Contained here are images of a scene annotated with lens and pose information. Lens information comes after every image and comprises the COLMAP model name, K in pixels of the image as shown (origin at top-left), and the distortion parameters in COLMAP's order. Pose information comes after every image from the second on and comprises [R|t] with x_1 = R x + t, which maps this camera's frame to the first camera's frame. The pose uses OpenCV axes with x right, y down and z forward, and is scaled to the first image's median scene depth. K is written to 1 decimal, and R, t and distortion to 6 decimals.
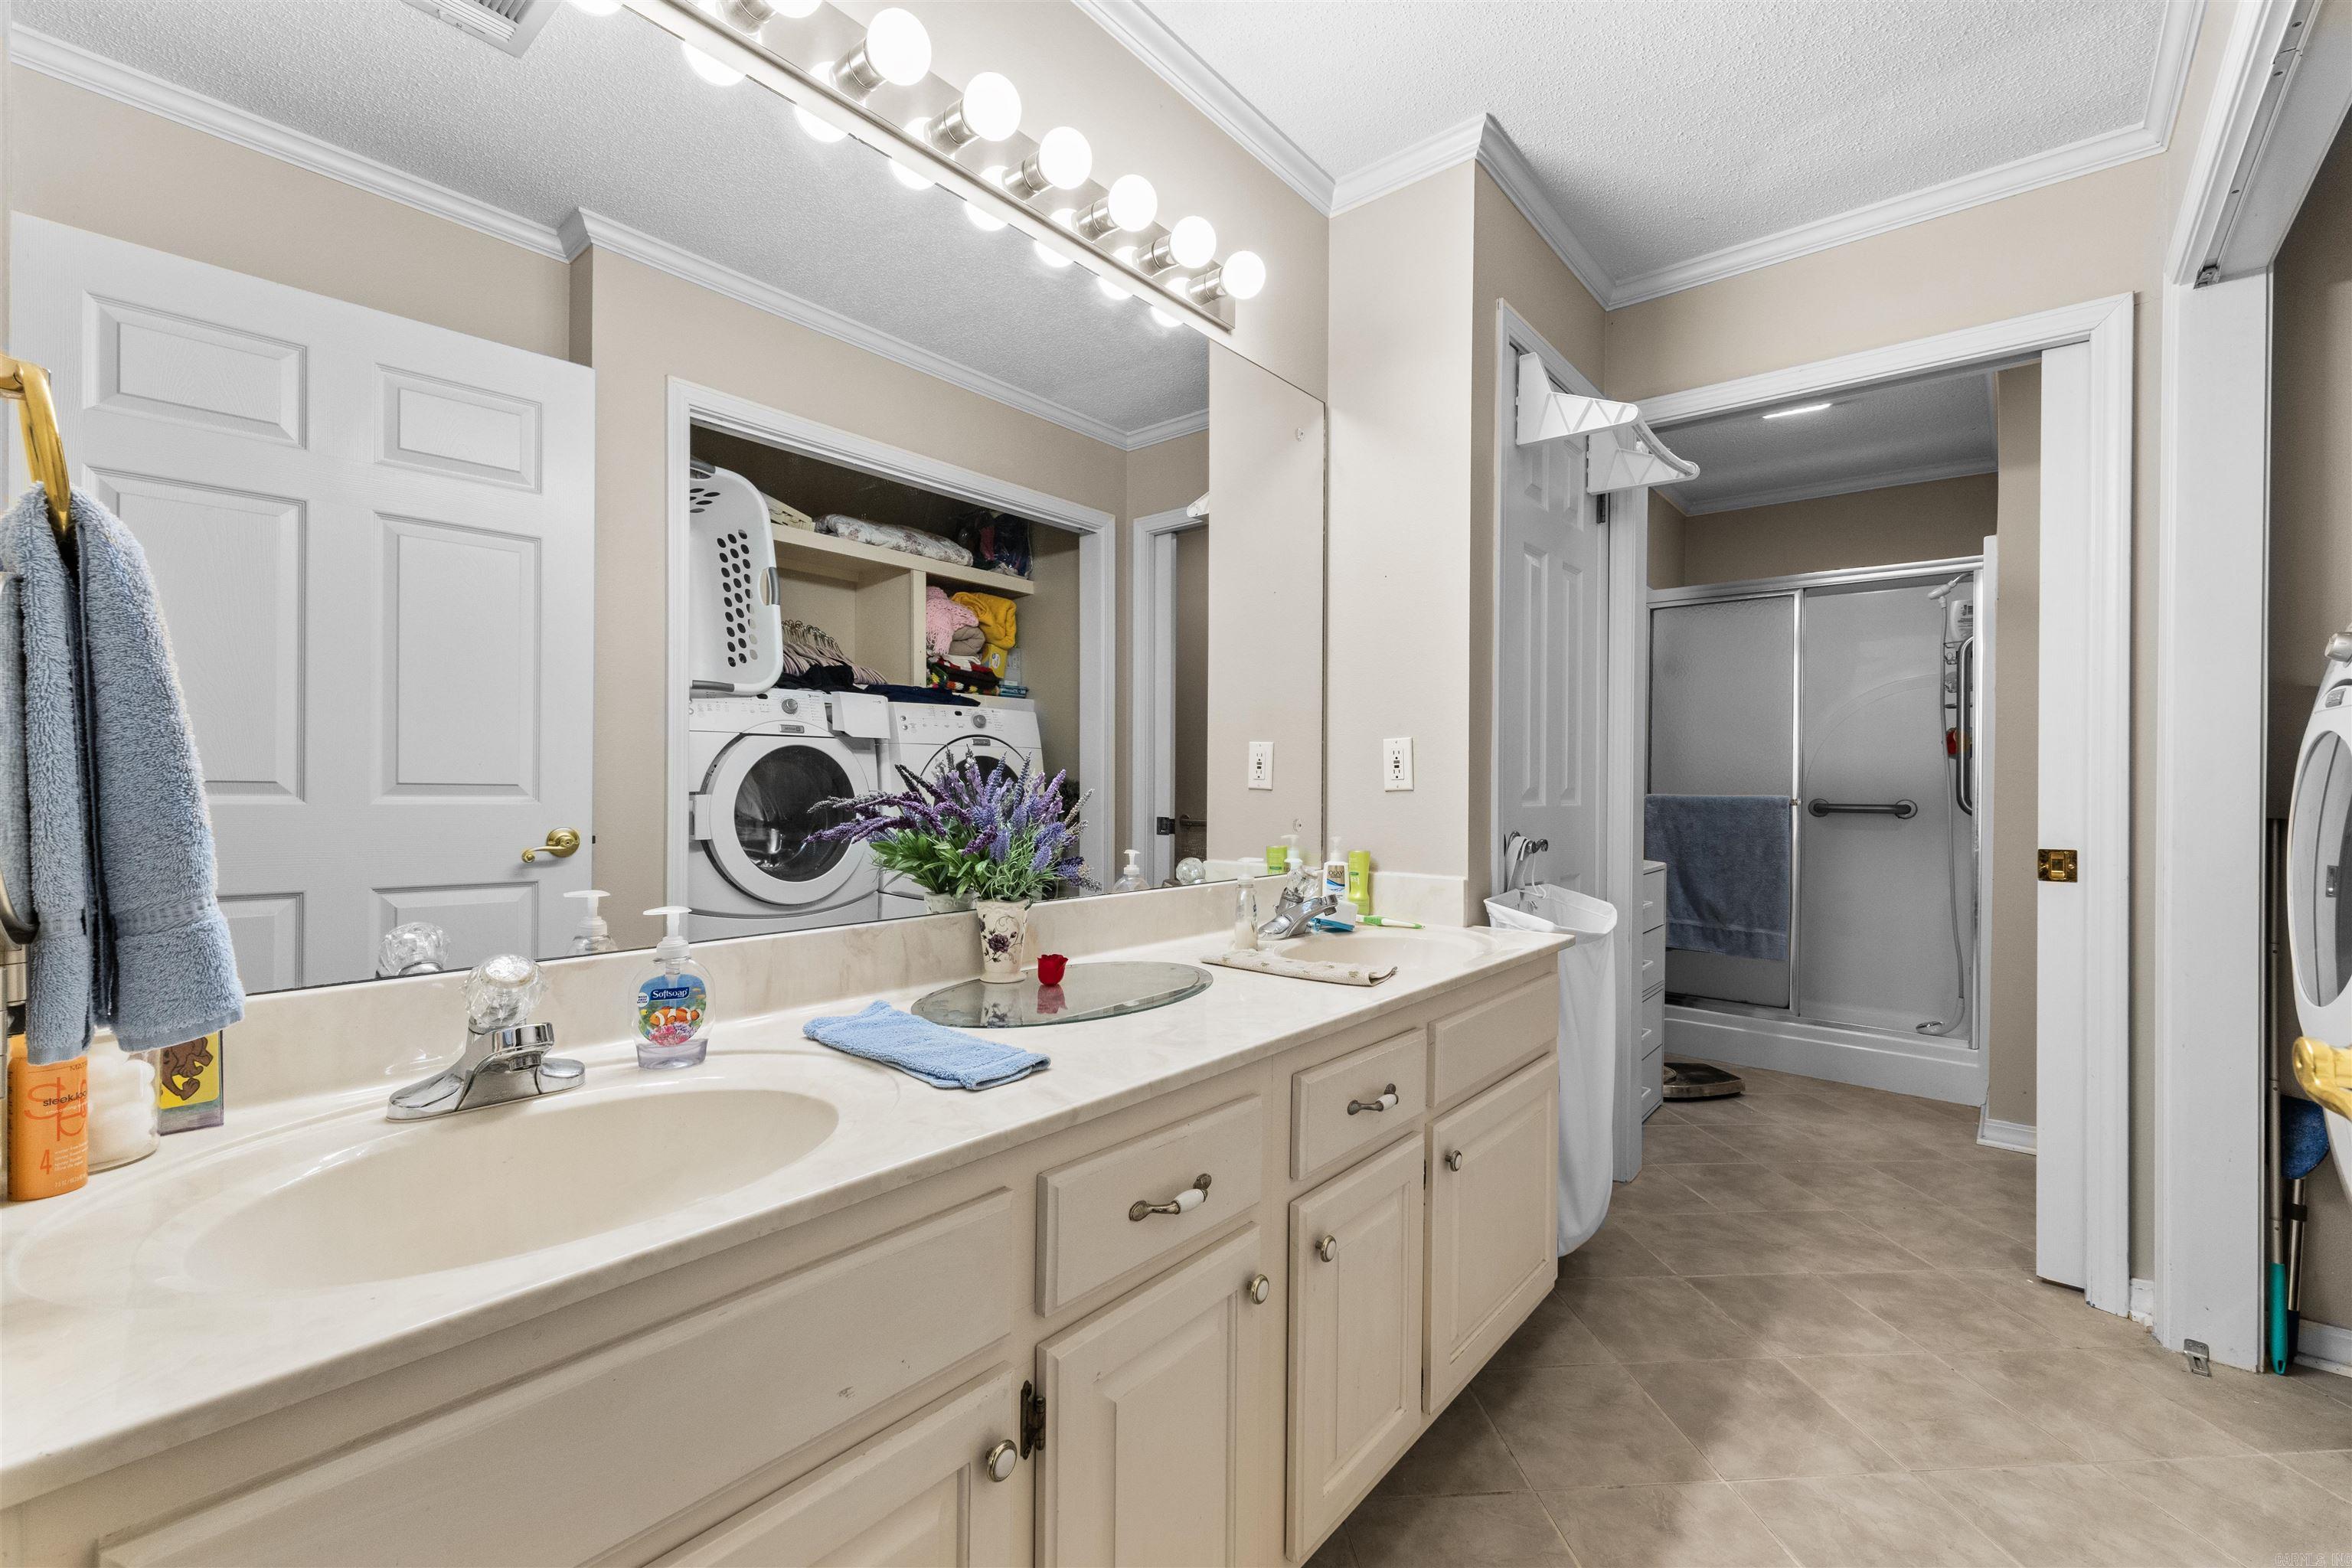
lens RADIAL K [[1001.7, 0, 1179.9], [0, 1001.7, 779.4], [0, 0, 1]] dist [0.006167, -0.000237]
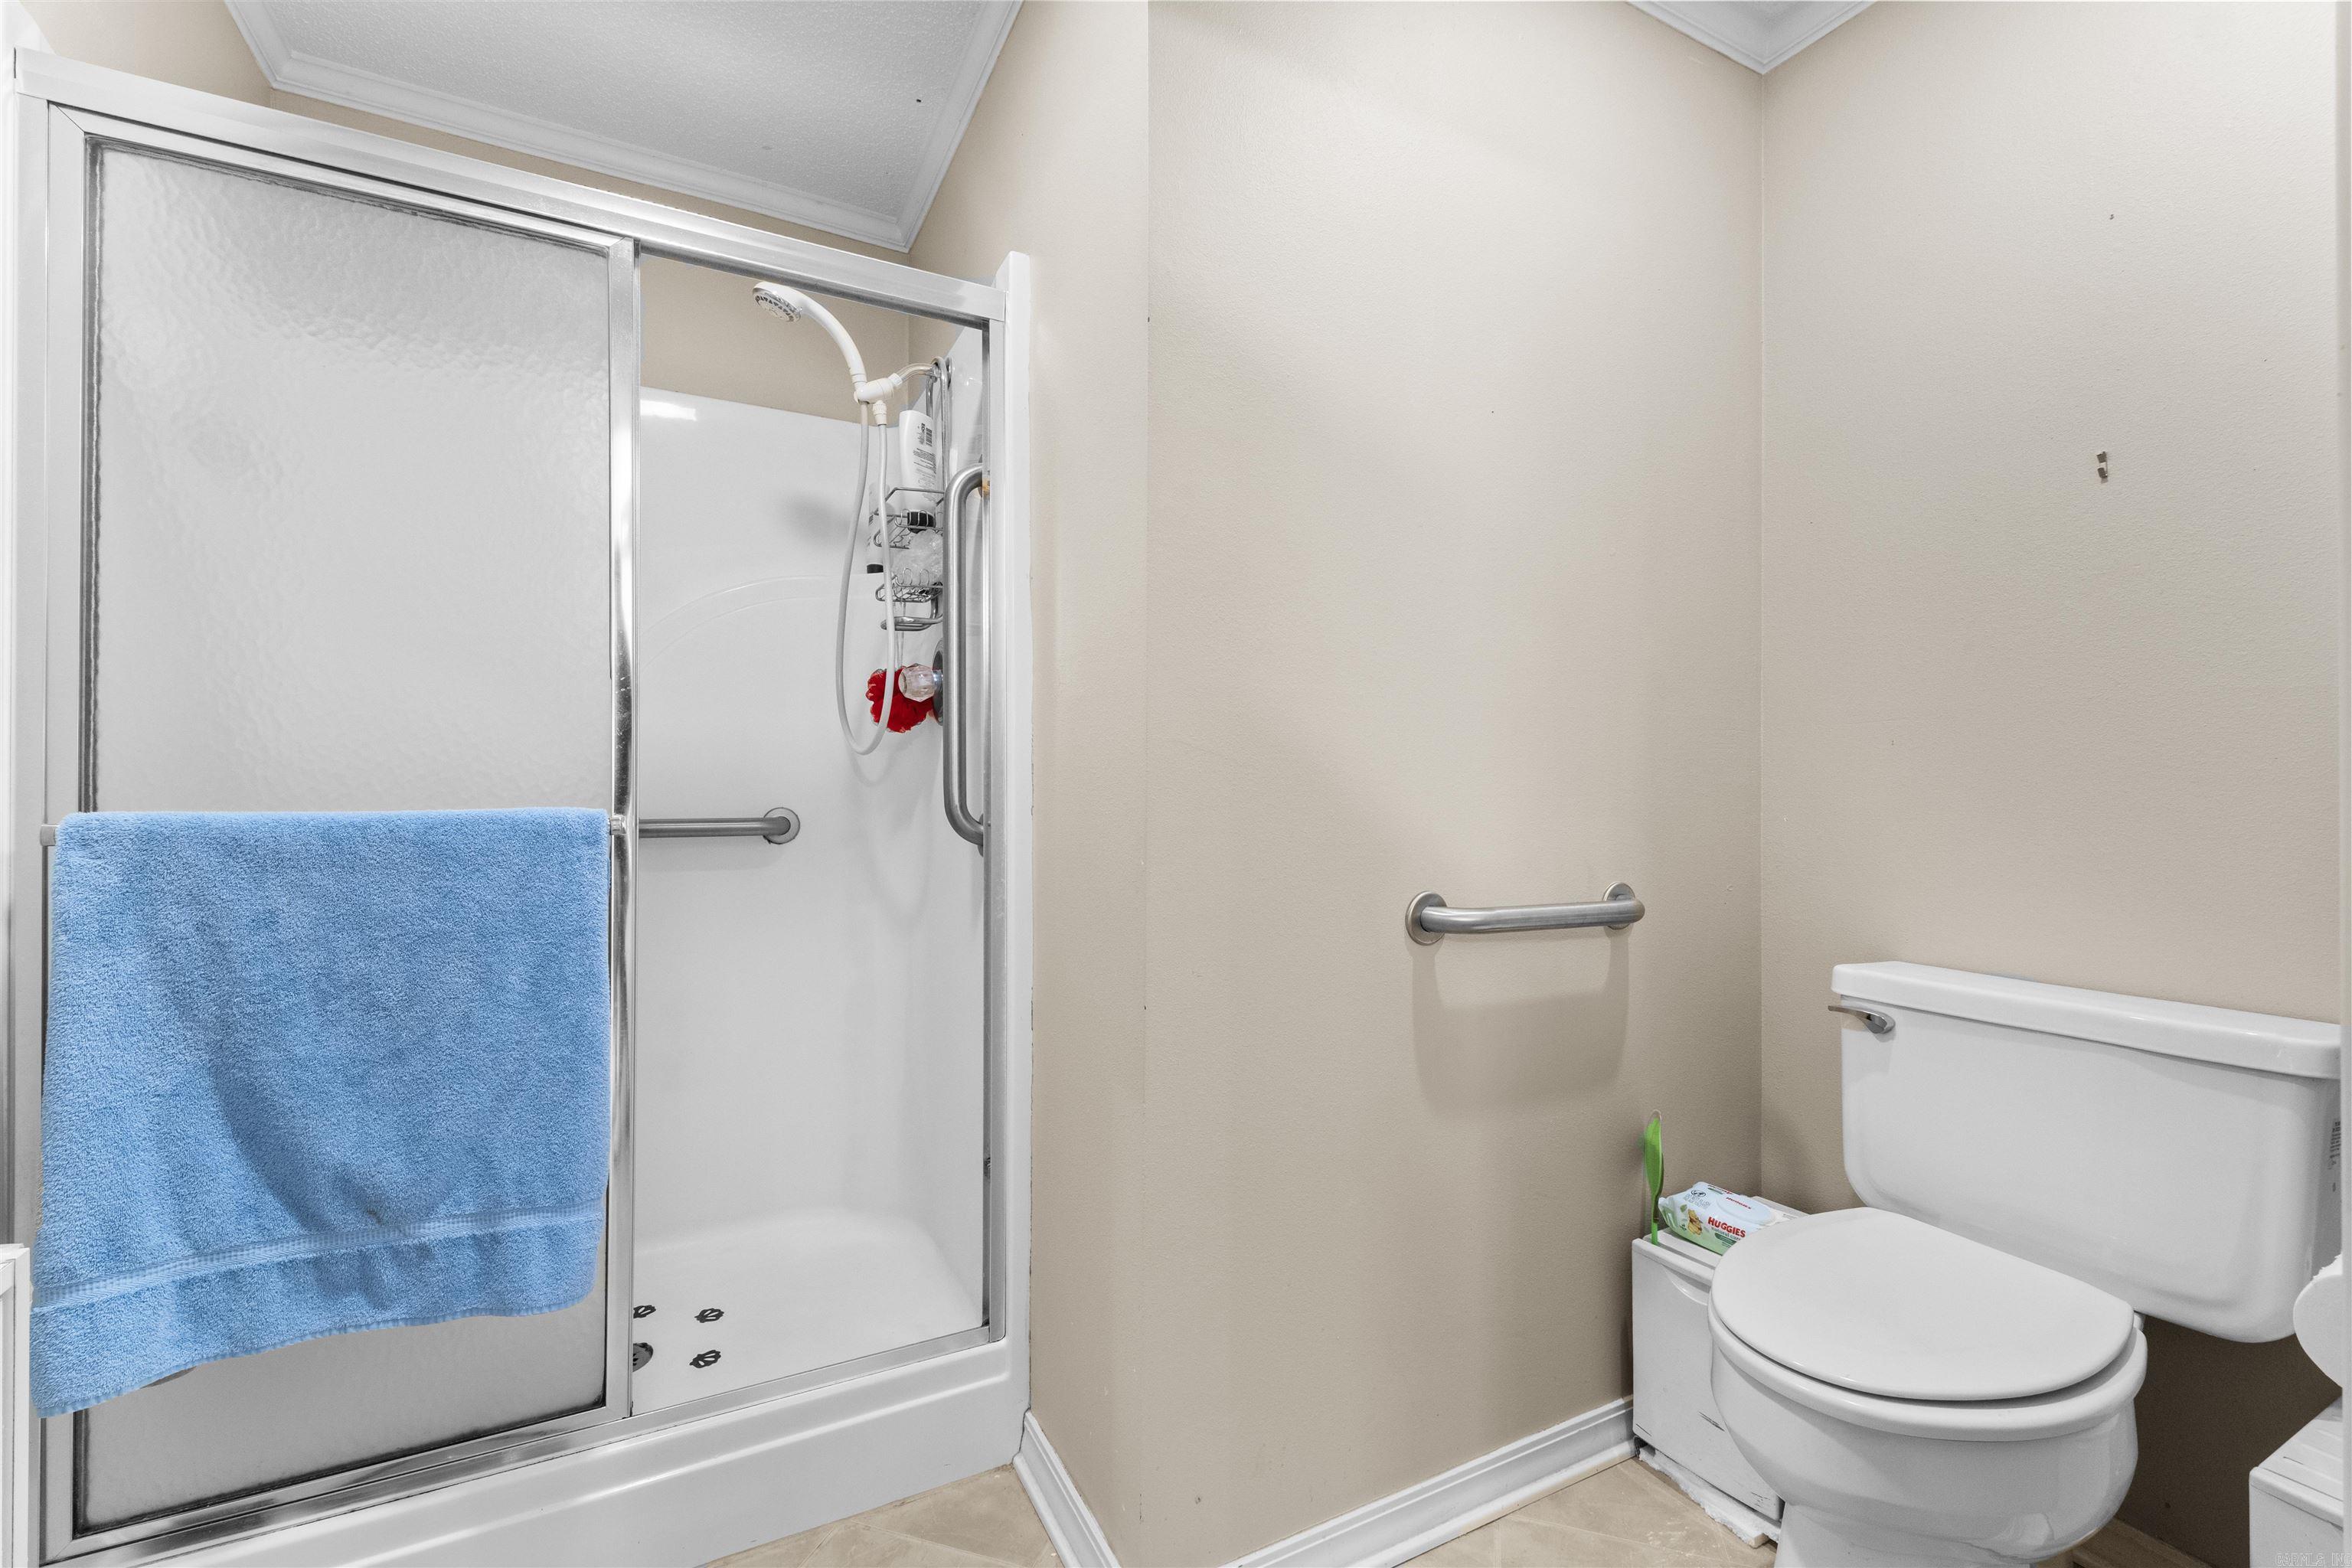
lens RADIAL K [[1001.7, 0, 1187.3], [0, 1001.7, 789.3], [0, 0, 1]] dist [0.006167, -0.000237]
pose [[0.382160, -0.011045, 0.924030, 0.348670], [-0.000860, 0.999924, 0.012308, 0.004941], [-0.924096, -0.005499, 0.382121, 0.655840]]
